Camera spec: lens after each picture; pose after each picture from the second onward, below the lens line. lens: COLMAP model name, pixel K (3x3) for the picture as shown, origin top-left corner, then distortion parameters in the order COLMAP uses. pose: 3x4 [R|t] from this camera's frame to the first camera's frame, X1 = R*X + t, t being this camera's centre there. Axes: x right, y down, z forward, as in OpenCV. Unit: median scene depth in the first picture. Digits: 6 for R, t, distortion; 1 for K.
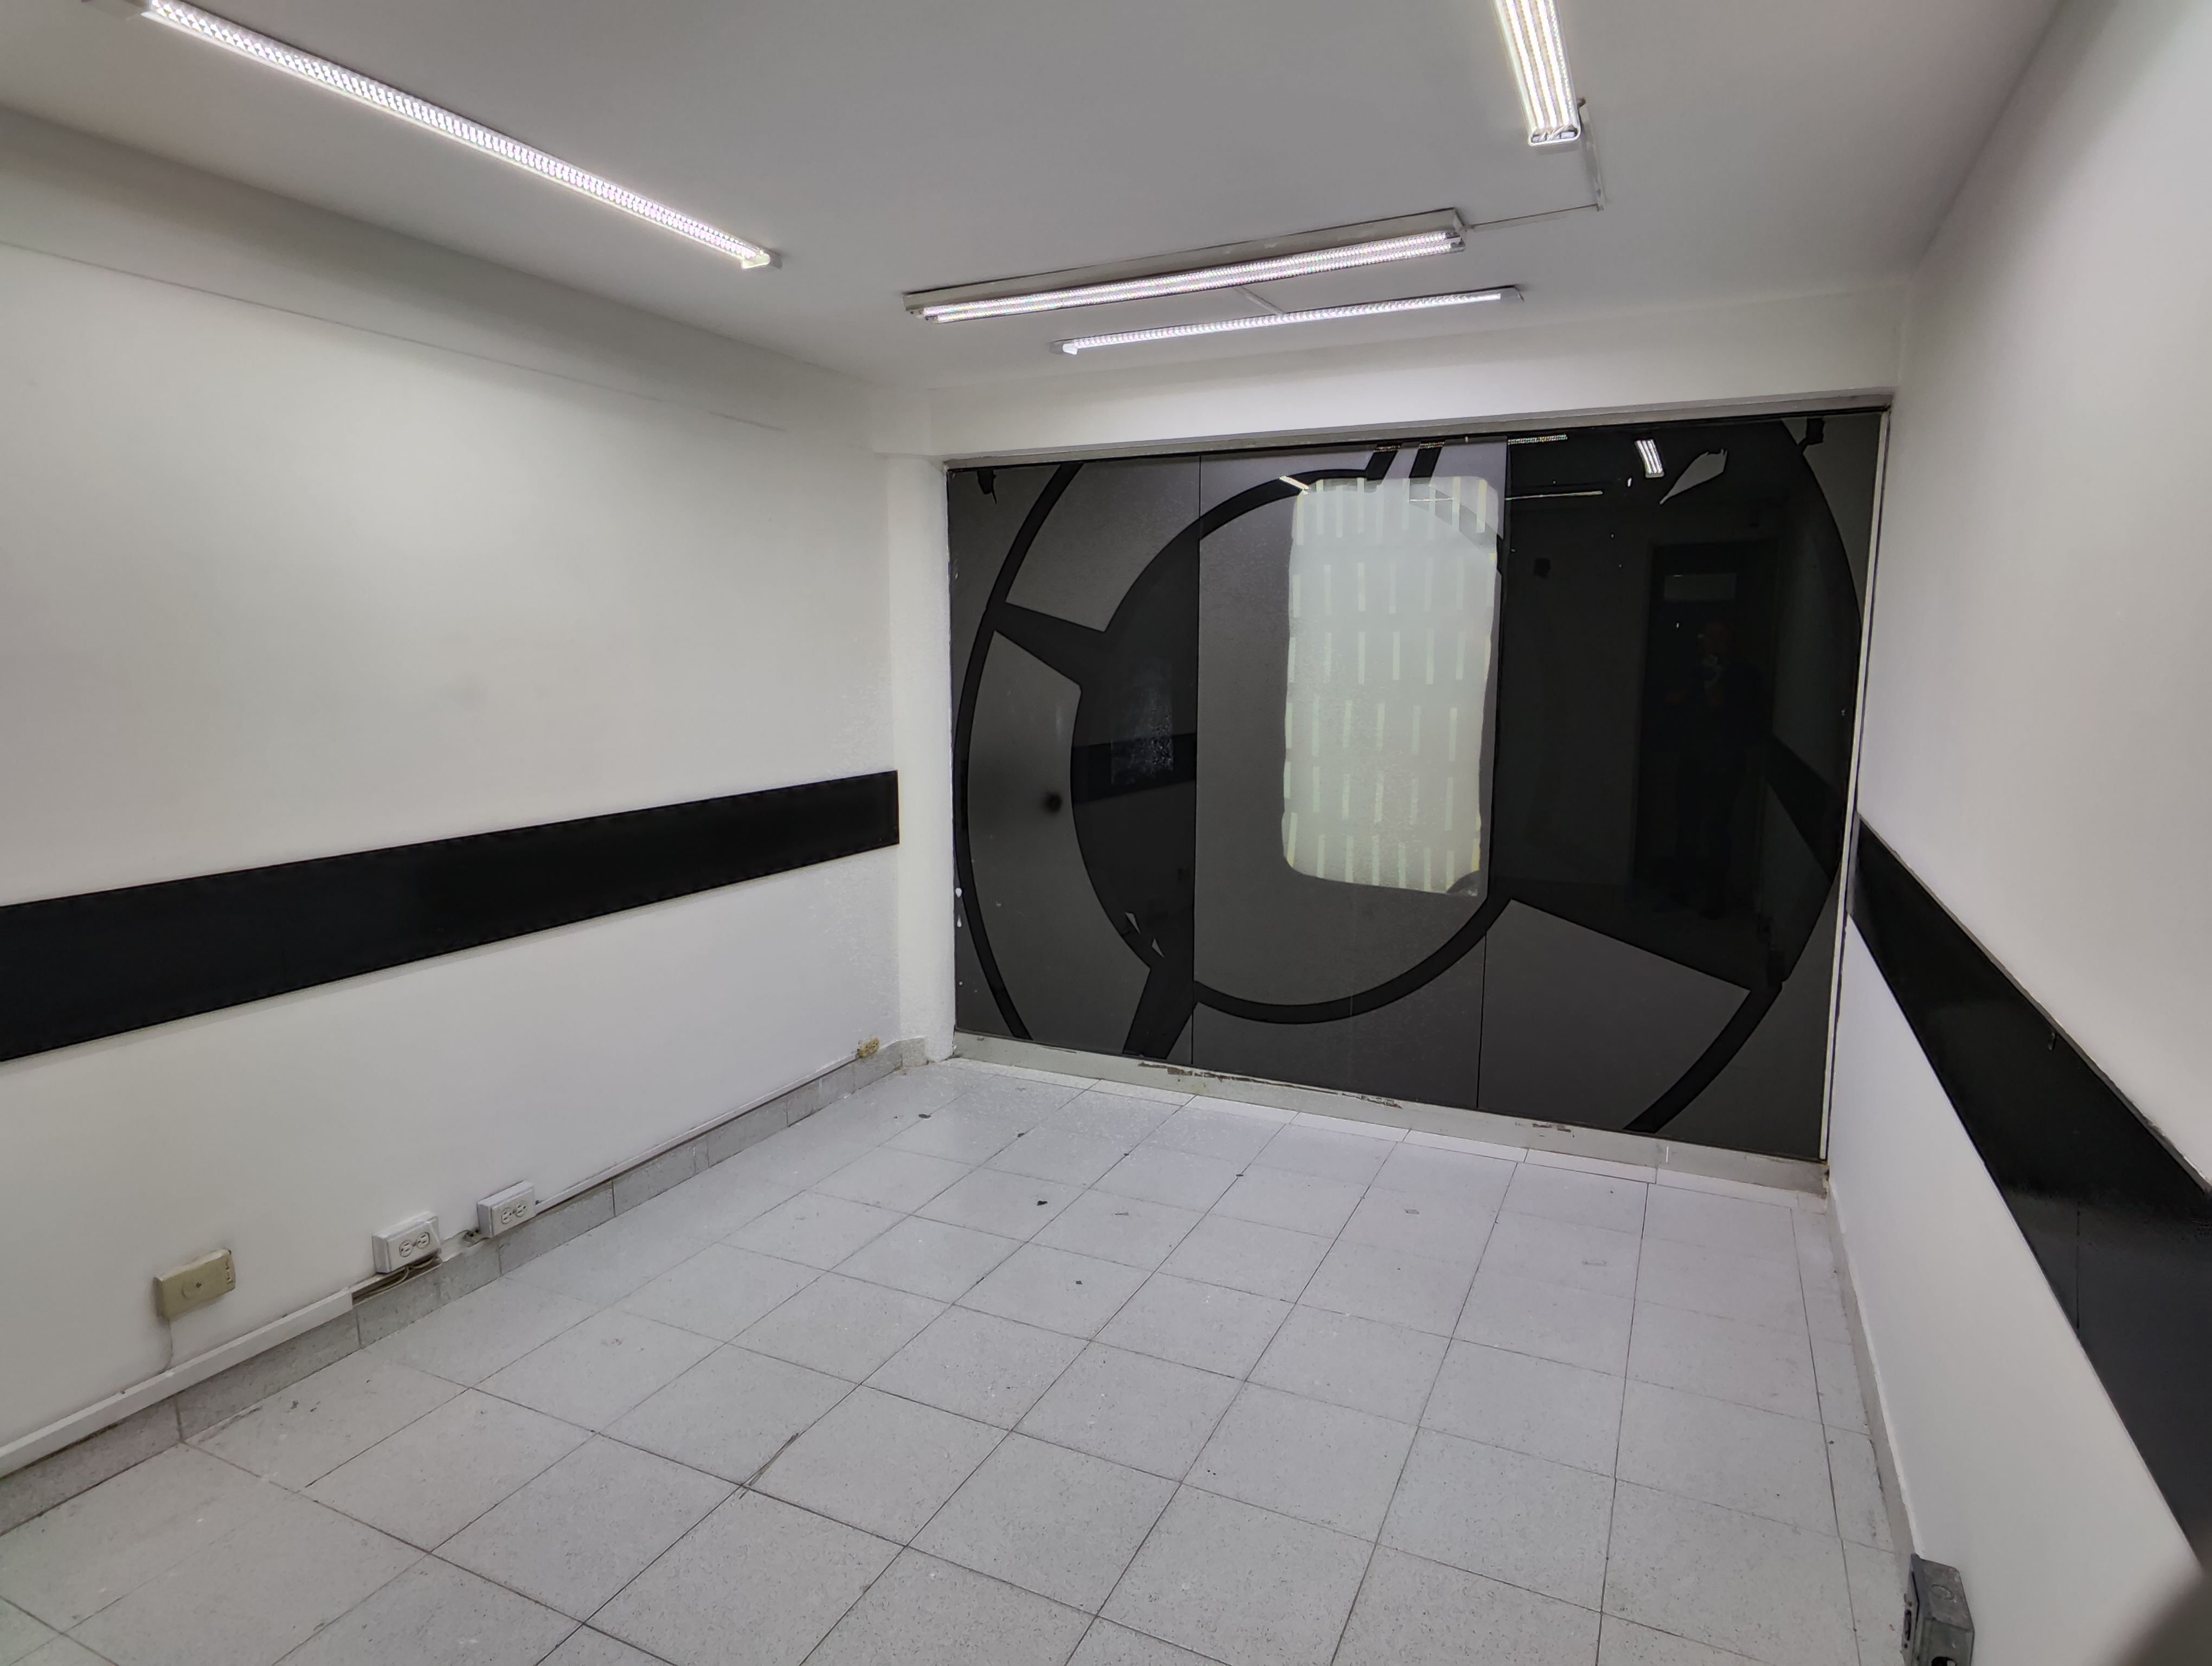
lens RADIAL K [[1255.0, 0, 1101.1], [0, 1255.0, 836.0], [0, 0, 1]] dist [-0.024167, 0.024666]
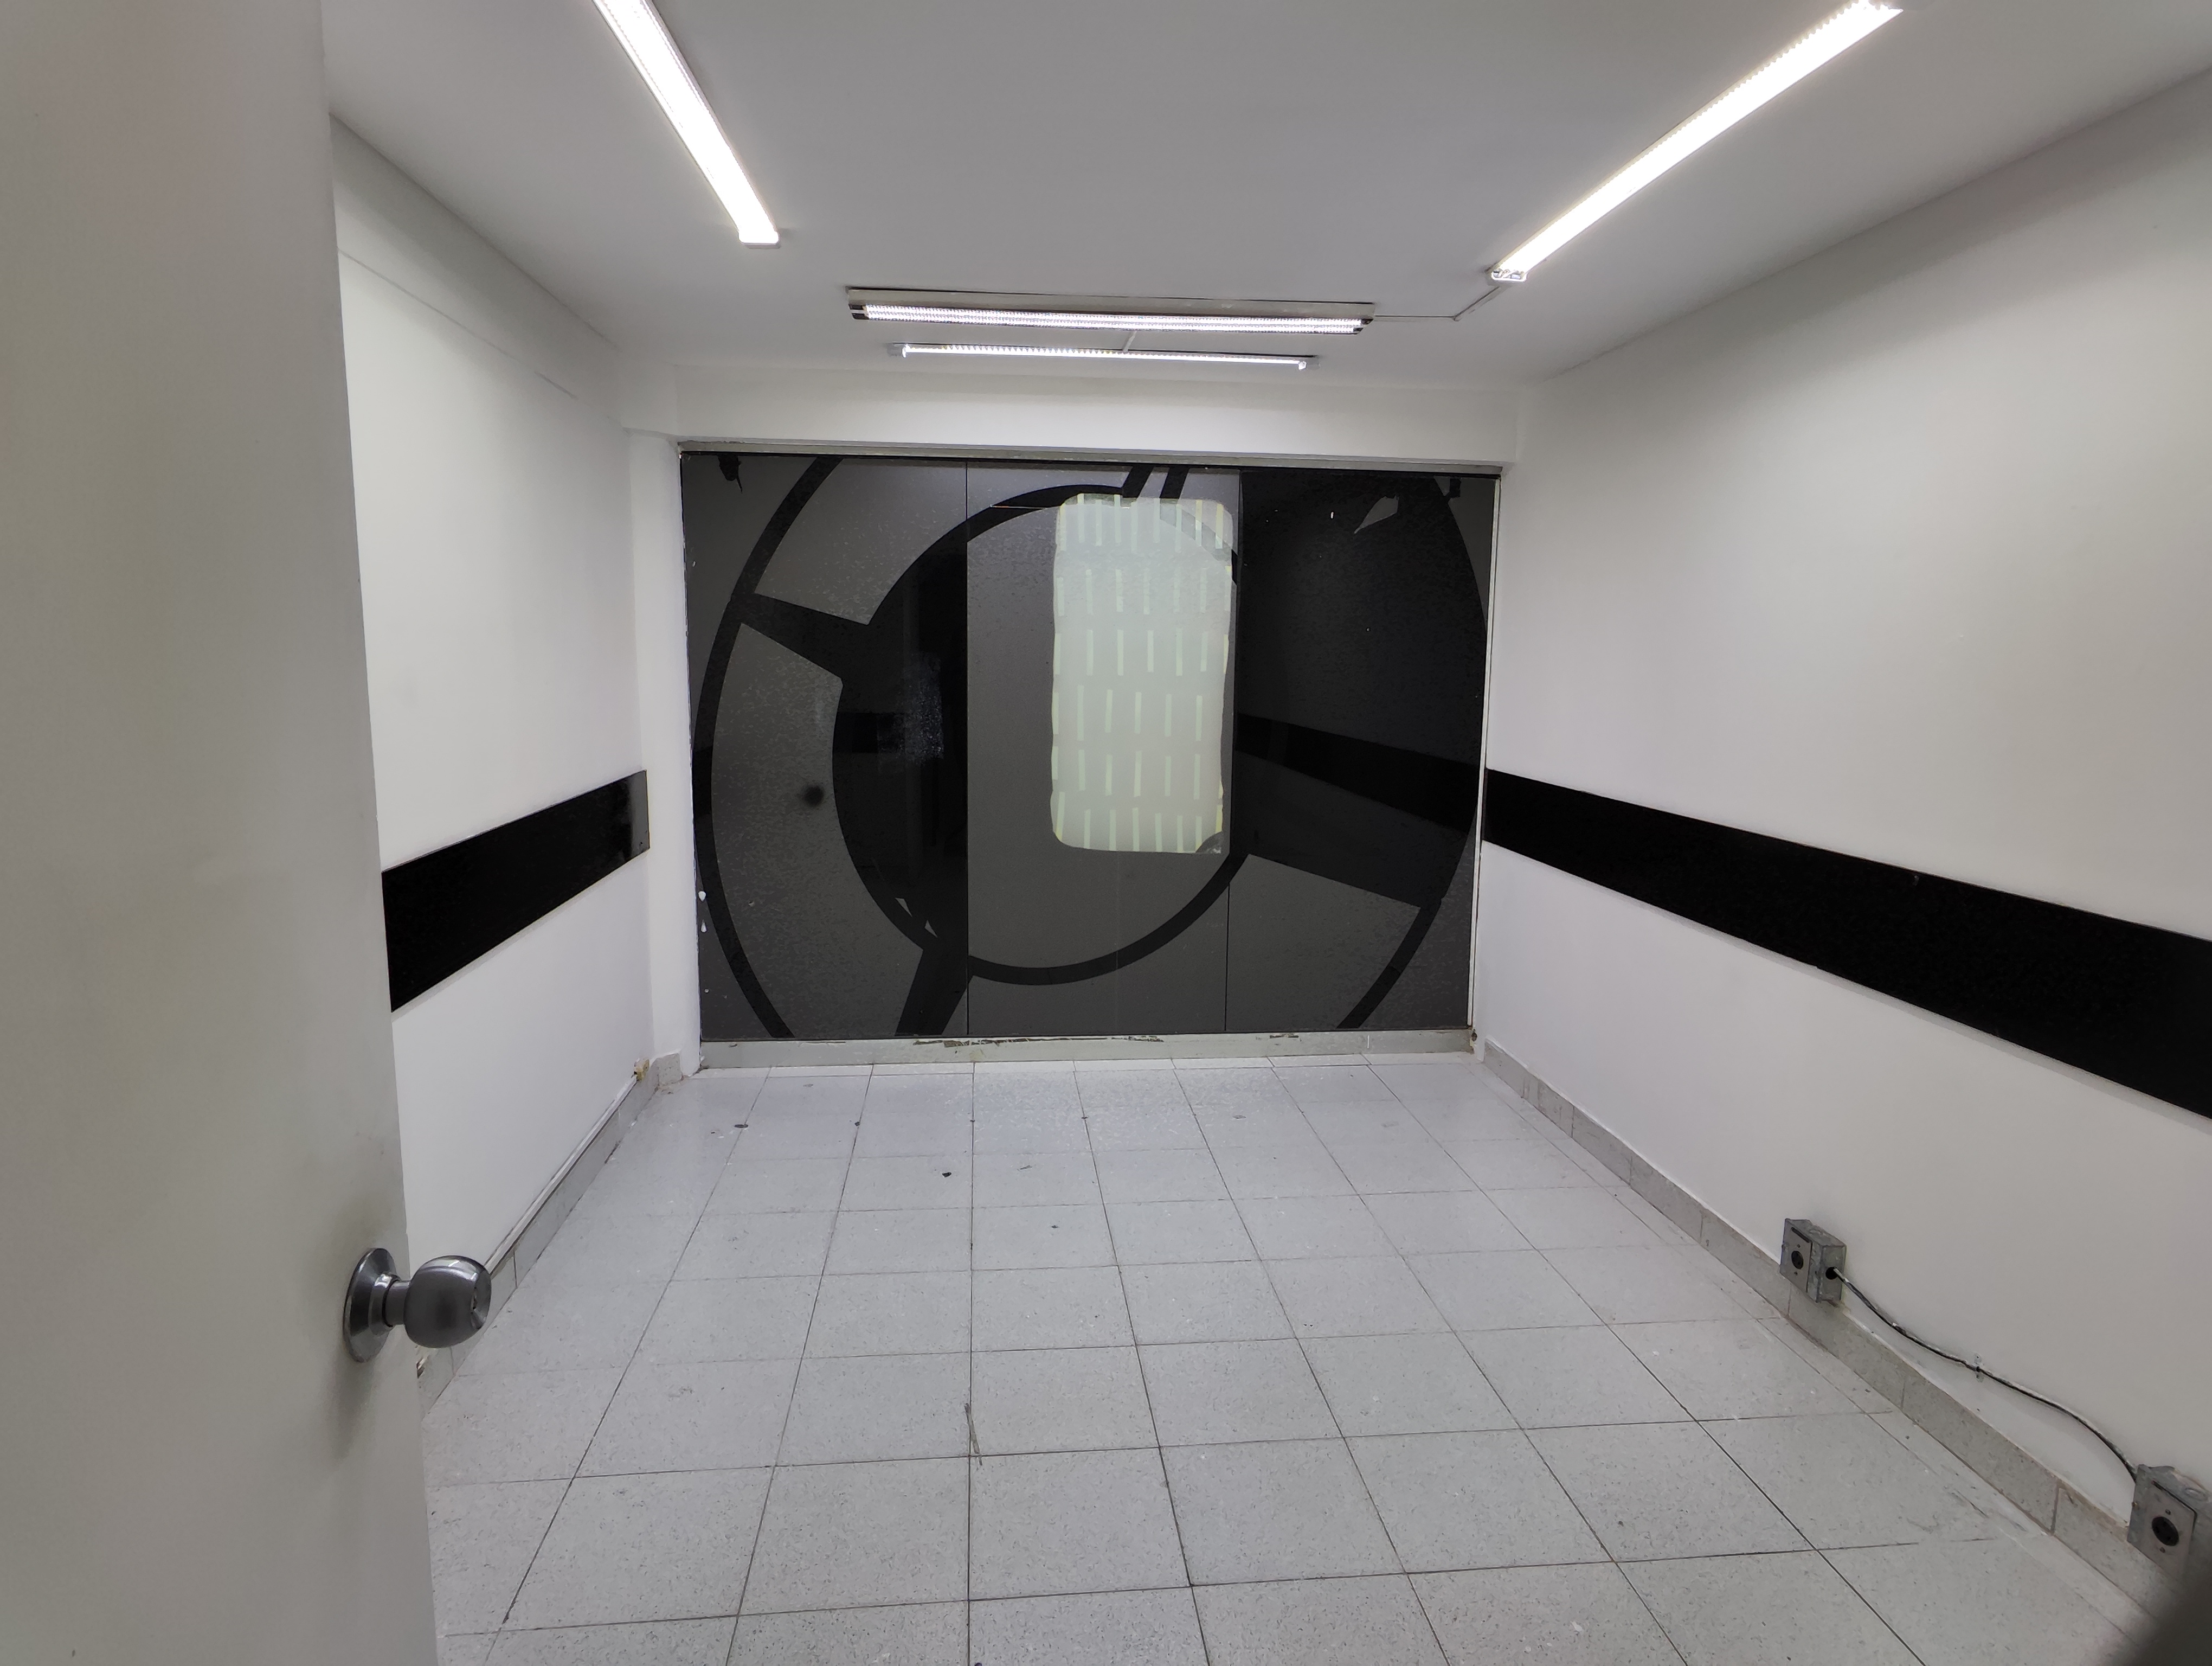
lens RADIAL K [[1255.0, 0, 1101.1], [0, 1255.0, 836.0], [0, 0, 1]] dist [-0.024167, 0.024666]
pose [[0.856012, -0.067736, 0.512499, -0.390752], [0.064578, 0.997624, 0.023990, -0.004171], [-0.512907, 0.012560, 0.858353, 0.030779]]
